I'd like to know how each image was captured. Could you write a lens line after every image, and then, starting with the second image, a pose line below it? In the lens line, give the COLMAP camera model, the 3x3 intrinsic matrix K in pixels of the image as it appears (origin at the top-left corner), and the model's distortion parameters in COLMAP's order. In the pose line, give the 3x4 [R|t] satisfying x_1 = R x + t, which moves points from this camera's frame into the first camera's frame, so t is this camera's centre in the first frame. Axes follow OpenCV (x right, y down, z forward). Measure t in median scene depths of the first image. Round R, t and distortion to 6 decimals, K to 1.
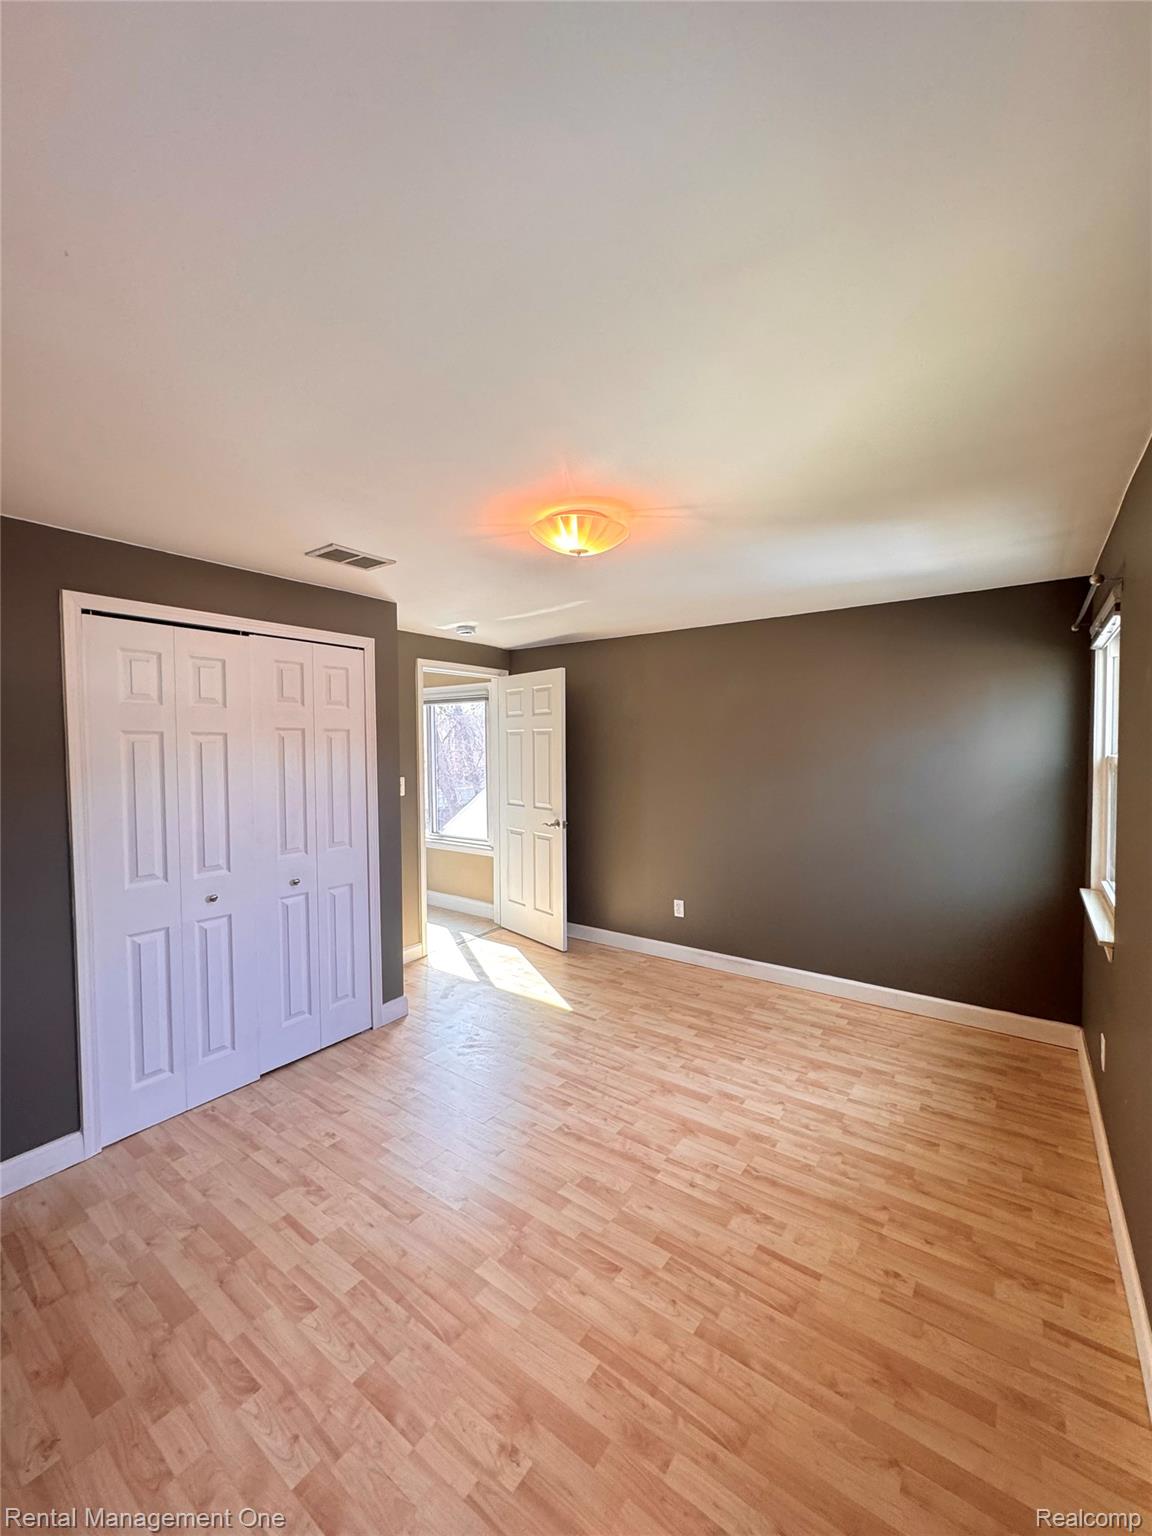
lens RADIAL K [[611.4, 0, 577.6], [0, 611.4, 768.8], [0, 0, 1]] dist [-0.003664, 0.001383]
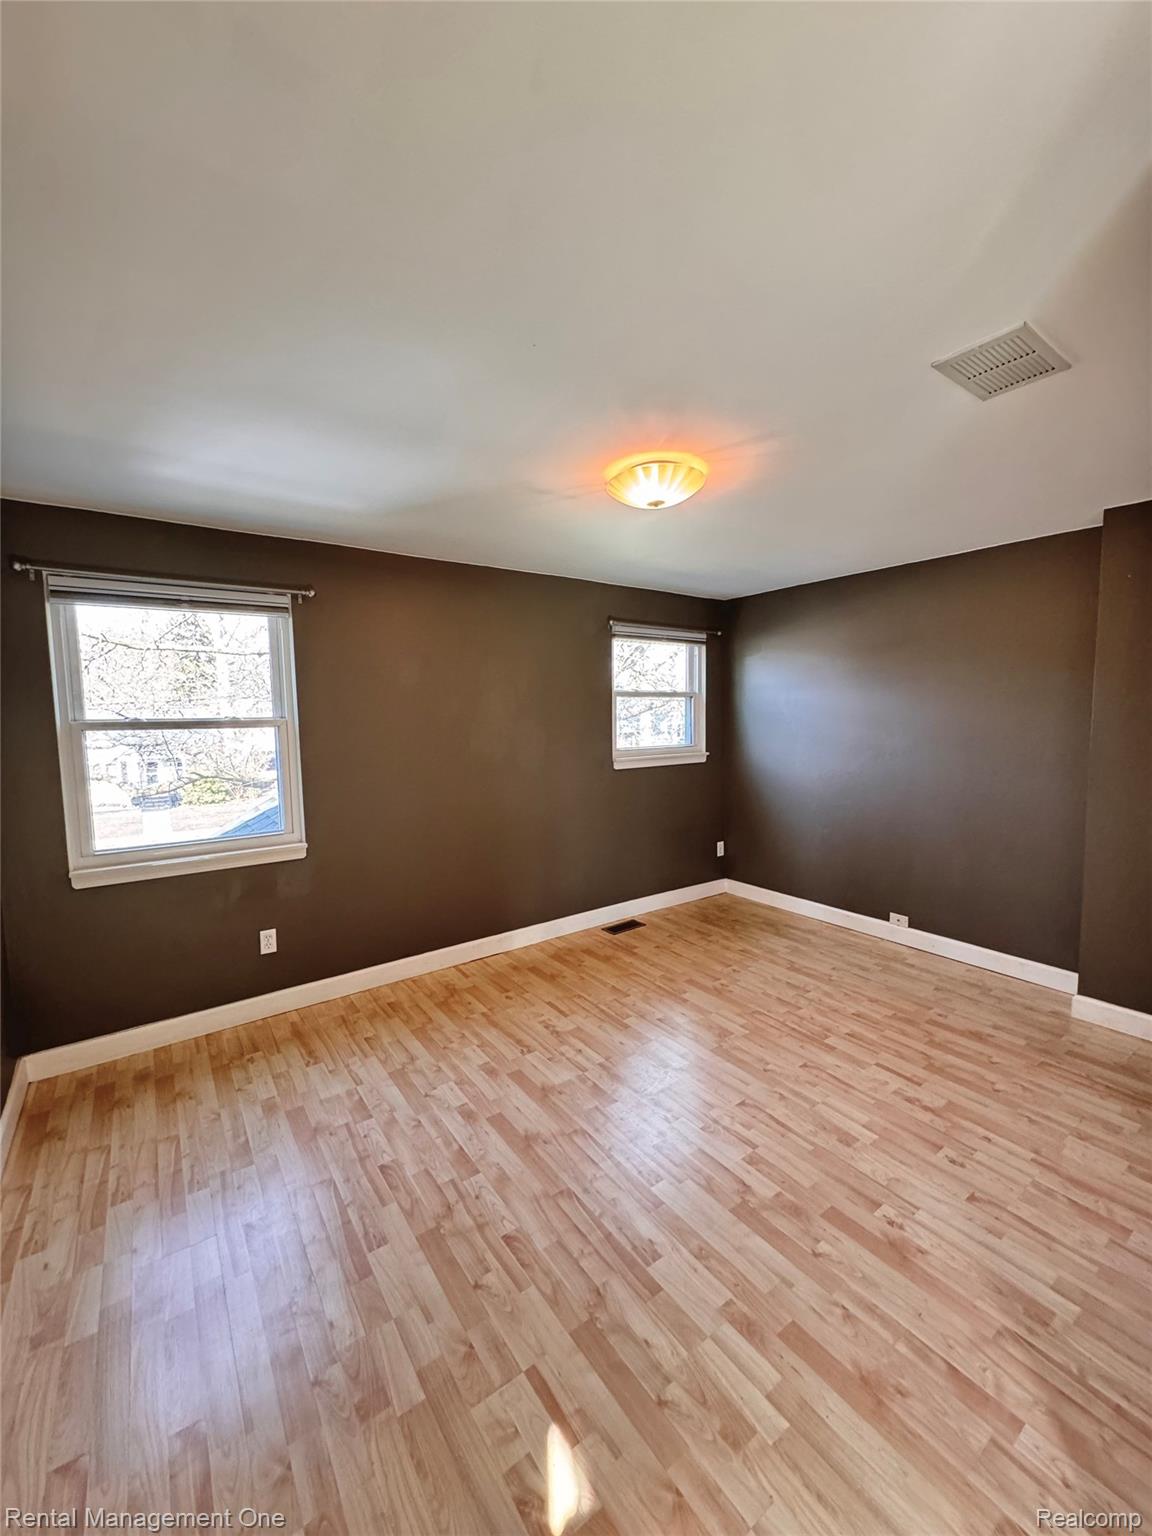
lens RADIAL K [[611.4, 0, 583.8], [0, 611.4, 768.4], [0, 0, 1]] dist [-0.003664, 0.001383]
pose [[-0.952230, -0.004065, 0.305355, -0.184384], [0.035684, 0.991580, 0.124479, -0.045423], [-0.303290, 0.129429, -0.944067, 1.930343]]
